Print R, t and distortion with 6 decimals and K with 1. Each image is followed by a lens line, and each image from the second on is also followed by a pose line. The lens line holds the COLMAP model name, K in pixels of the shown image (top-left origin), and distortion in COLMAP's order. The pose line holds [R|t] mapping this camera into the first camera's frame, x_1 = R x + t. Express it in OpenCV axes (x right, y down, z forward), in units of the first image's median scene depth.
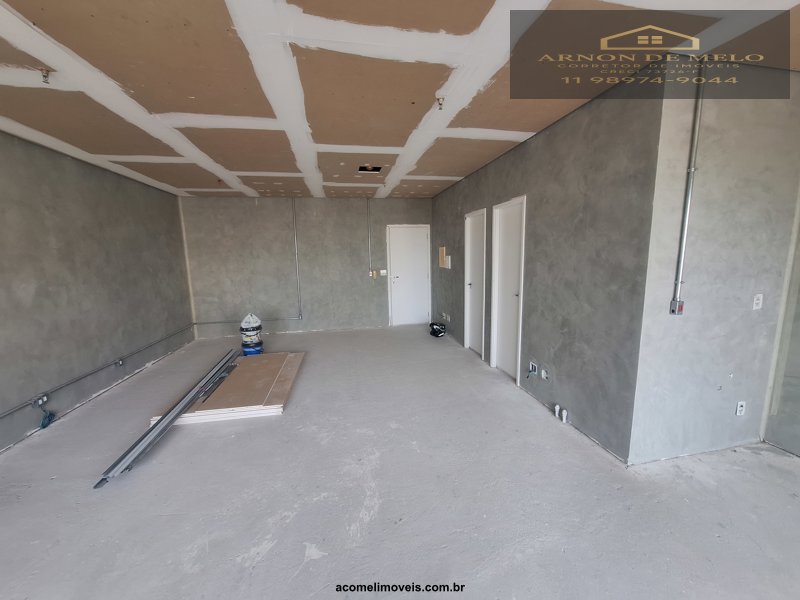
lens RADIAL K [[319.5, 0, 402.8], [0, 319.5, 302.1], [0, 0, 1]] dist [-0.000730, 0.000031]
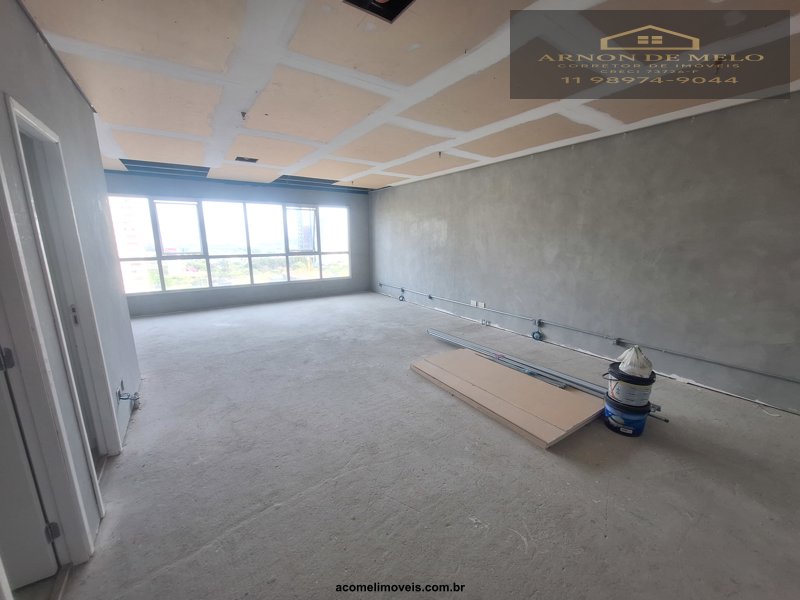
lens RADIAL K [[319.5, 0, 405.3], [0, 319.5, 300.7], [0, 0, 1]] dist [-0.000730, 0.000031]
pose [[-0.917940, 0.098495, -0.384298, 0.066894], [-0.040263, 0.940559, 0.337236, -0.271785], [0.394671, 0.325035, -0.859411, 1.851568]]
